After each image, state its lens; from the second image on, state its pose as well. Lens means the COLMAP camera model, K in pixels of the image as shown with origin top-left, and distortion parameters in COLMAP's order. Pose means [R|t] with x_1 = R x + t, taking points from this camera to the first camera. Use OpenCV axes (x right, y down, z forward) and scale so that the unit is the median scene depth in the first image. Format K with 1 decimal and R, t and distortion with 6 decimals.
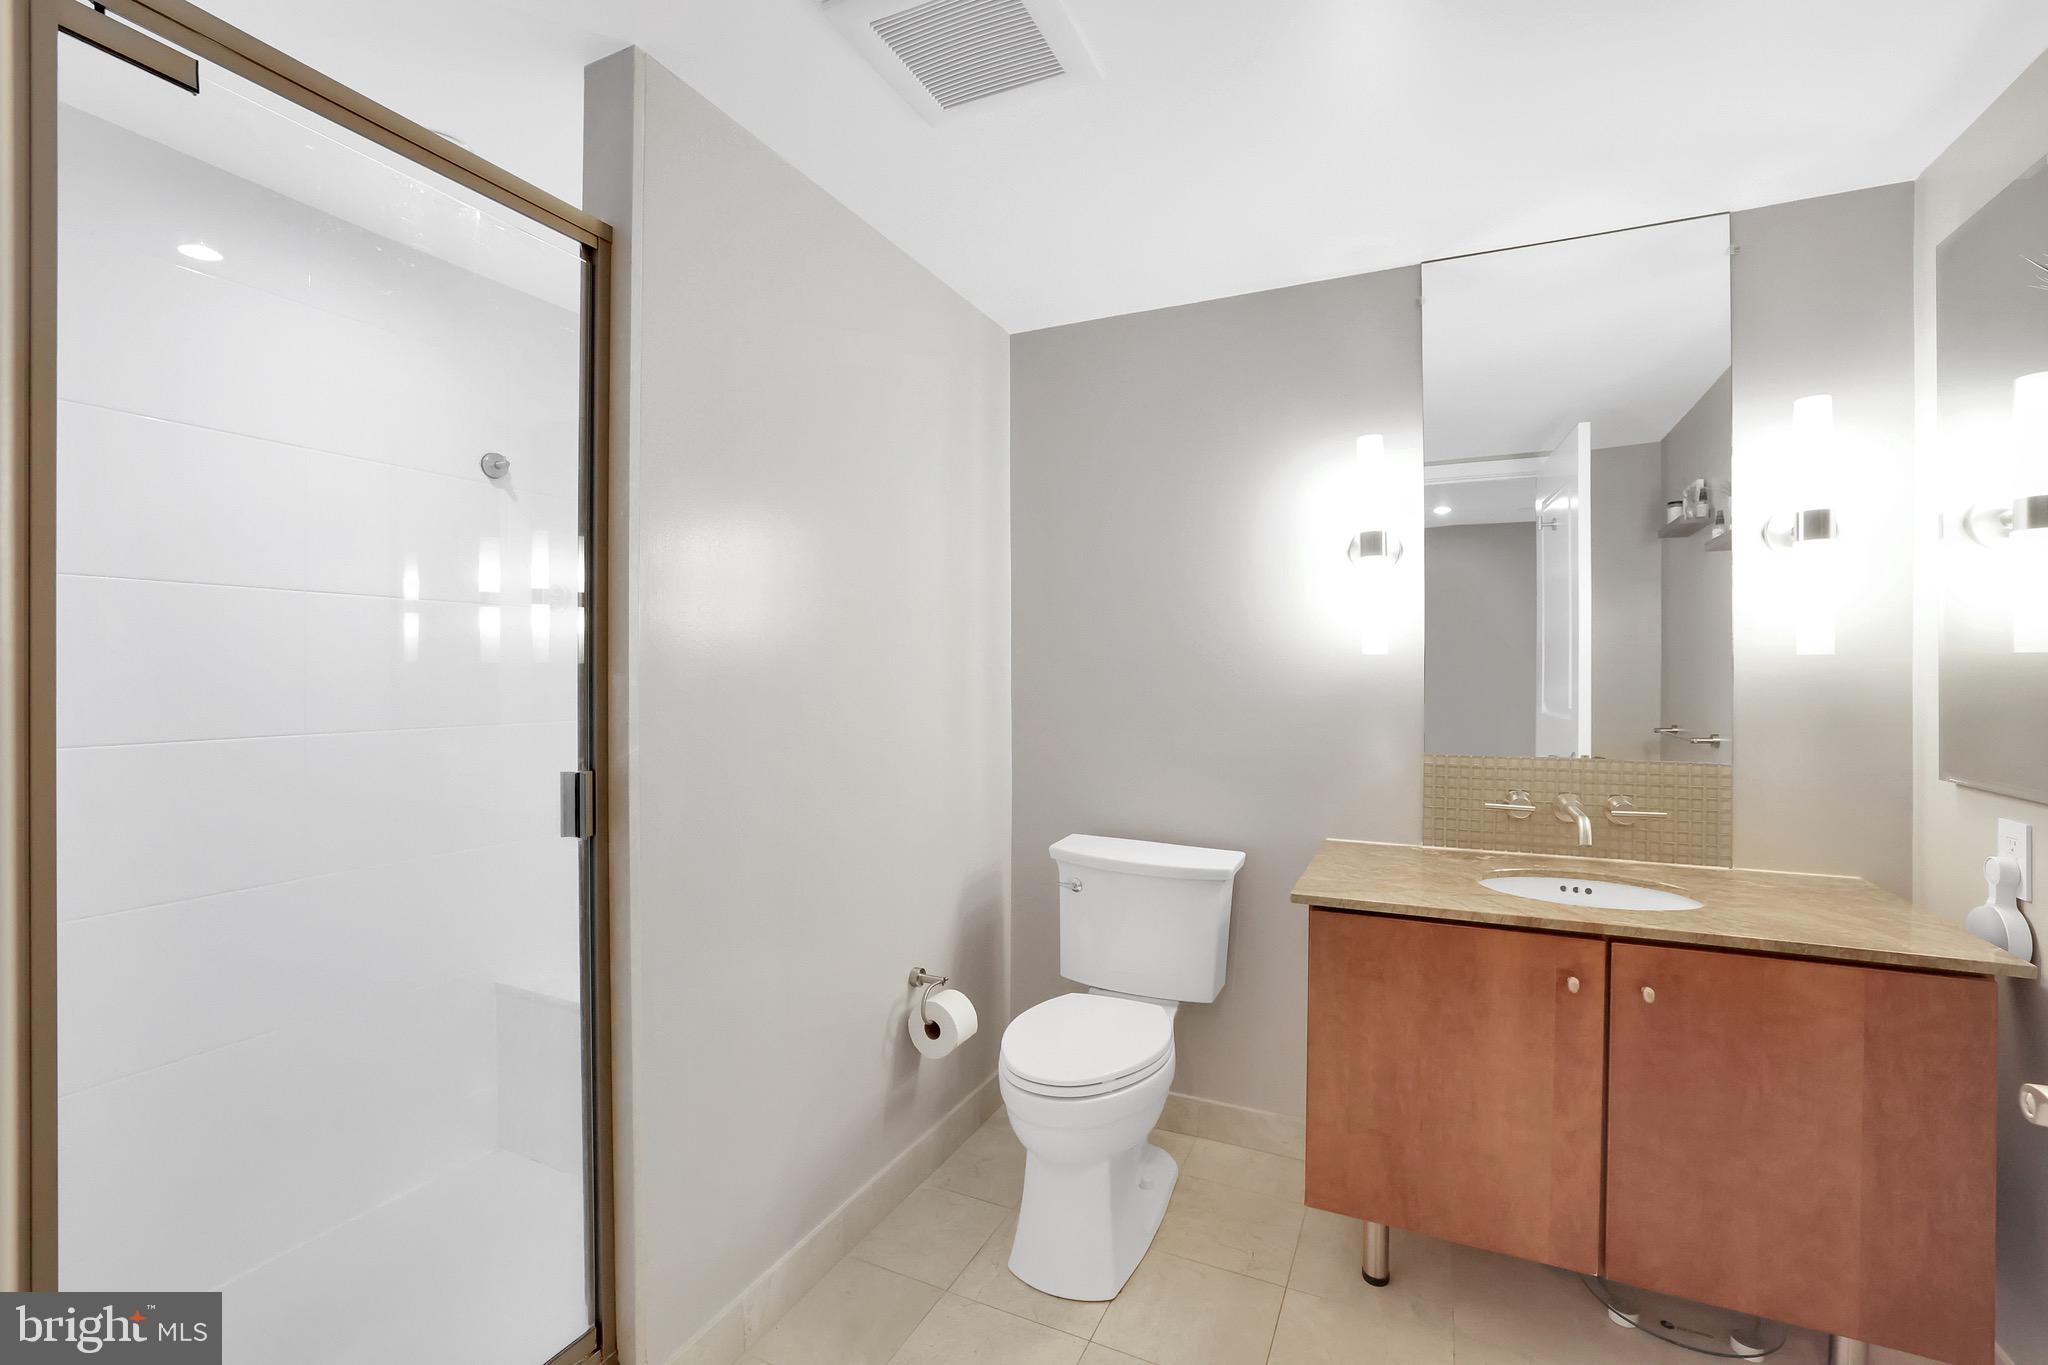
lens RADIAL K [[888.5, 0, 1023.8], [0, 888.5, 680.8], [0, 0, 1]] dist [-0.030039, 0.004337]
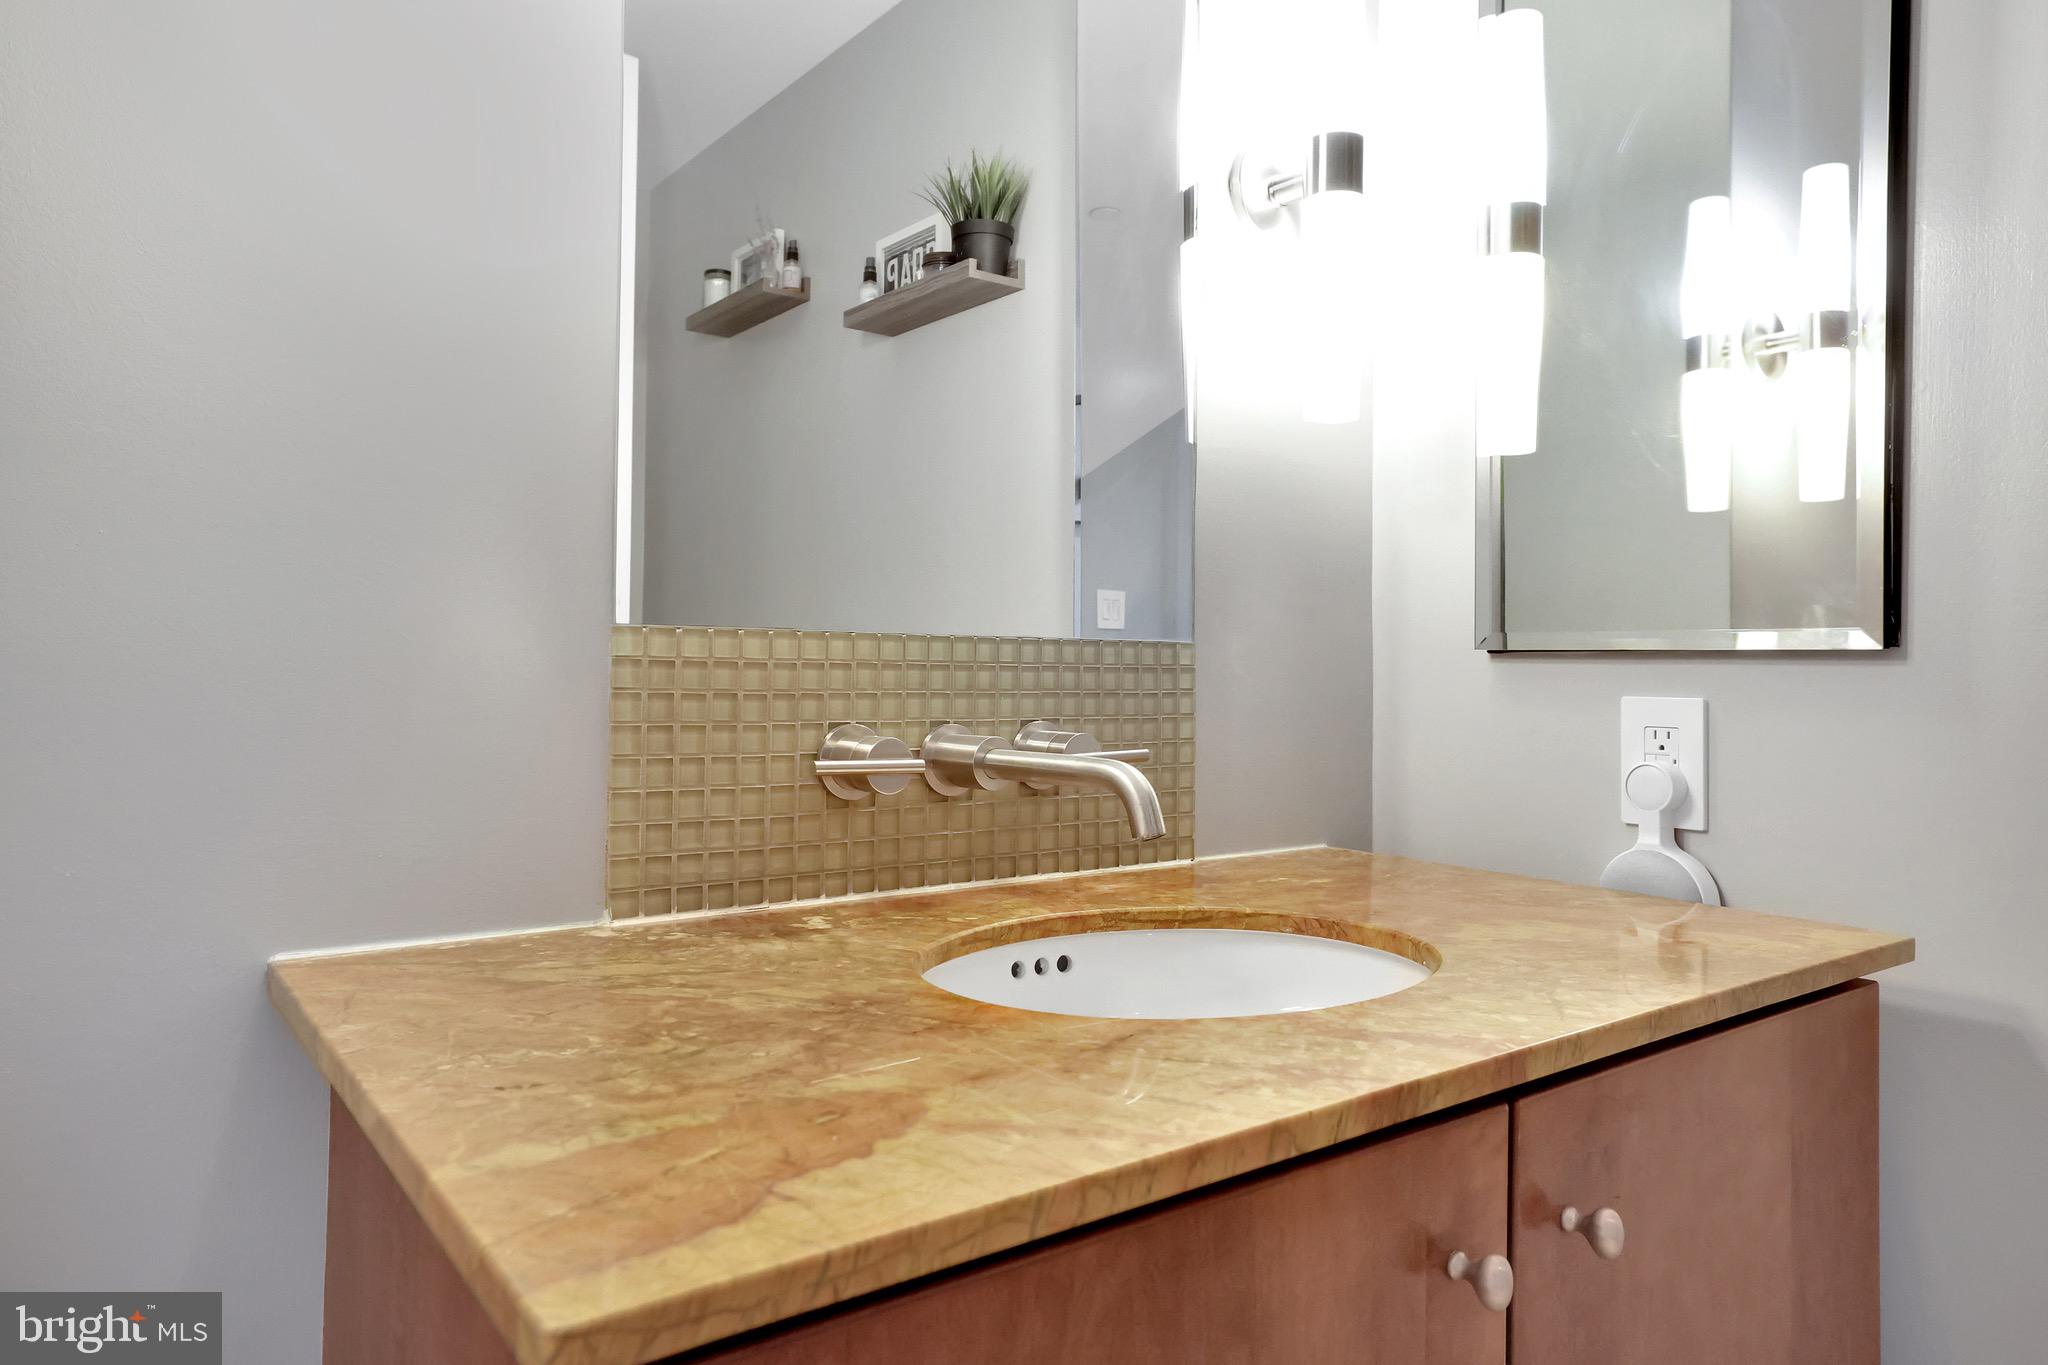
lens RADIAL K [[1320.9, 0, 1023.1], [0, 1320.9, 677.0], [0, 0, 1]] dist [-0.026562, 0.000105]
pose [[0.474861, -0.003075, 0.880056, 0.129775], [-0.000246, 0.999993, 0.003627, 0.112119], [-0.880061, -0.001939, 0.474857, 0.737559]]
